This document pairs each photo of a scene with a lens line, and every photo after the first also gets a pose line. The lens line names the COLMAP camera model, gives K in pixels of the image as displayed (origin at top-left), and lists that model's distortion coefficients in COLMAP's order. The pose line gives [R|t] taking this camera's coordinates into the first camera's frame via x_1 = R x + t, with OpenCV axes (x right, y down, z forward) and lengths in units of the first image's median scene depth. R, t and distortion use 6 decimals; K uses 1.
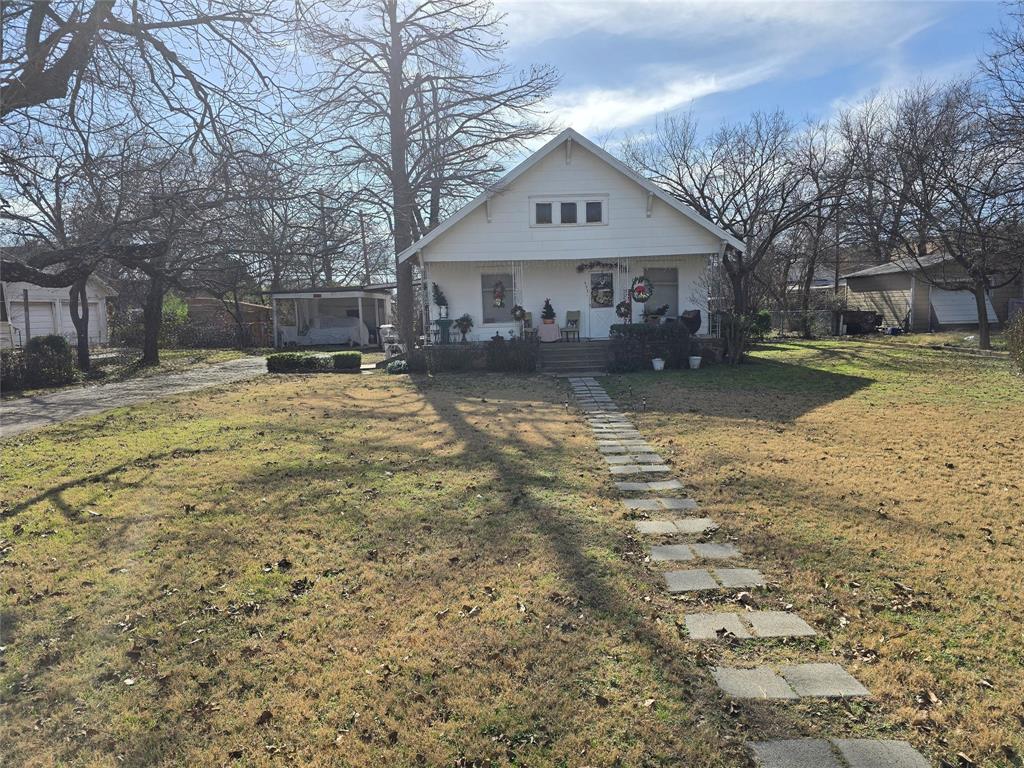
lens RADIAL K [[689.6, 0, 517.9], [0, 689.6, 394.8], [0, 0, 1]] dist [0.049914, -0.045928]
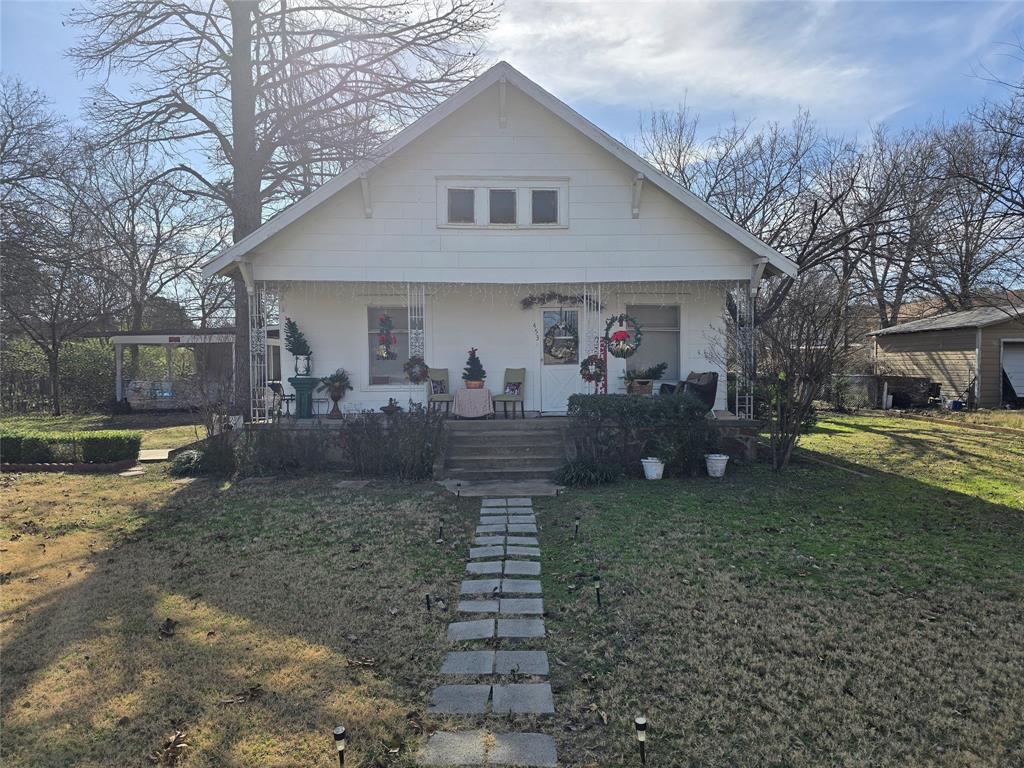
lens RADIAL K [[689.6, 0, 518.0], [0, 689.6, 381.0], [0, 0, 1]] dist [0.049914, -0.045928]
pose [[0.999205, 0.022920, 0.032617, 0.064423], [-0.019664, 0.995103, -0.096865, -0.050173], [-0.034677, 0.096146, 0.994763, 0.381716]]
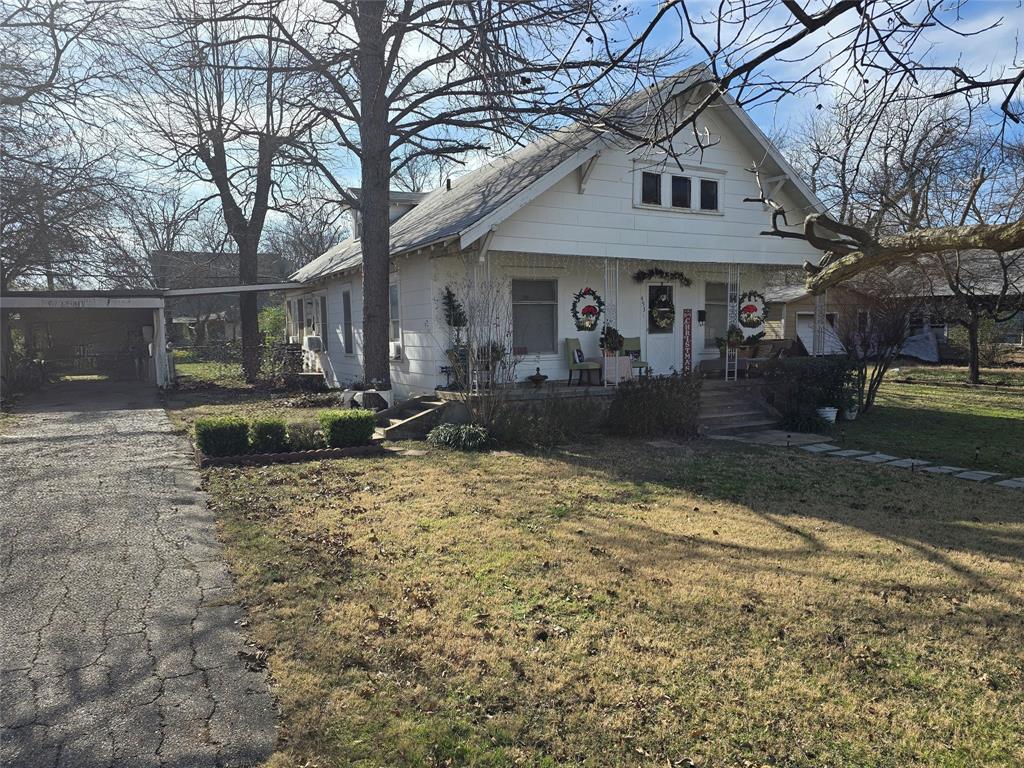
lens RADIAL K [[689.6, 0, 504.6], [0, 689.6, 385.8], [0, 0, 1]] dist [0.049914, -0.045928]
pose [[0.883620, -0.016942, 0.467898, -0.359324], [0.039270, 0.998506, -0.038007, -0.052344], [-0.466554, 0.051958, 0.882965, 0.454394]]
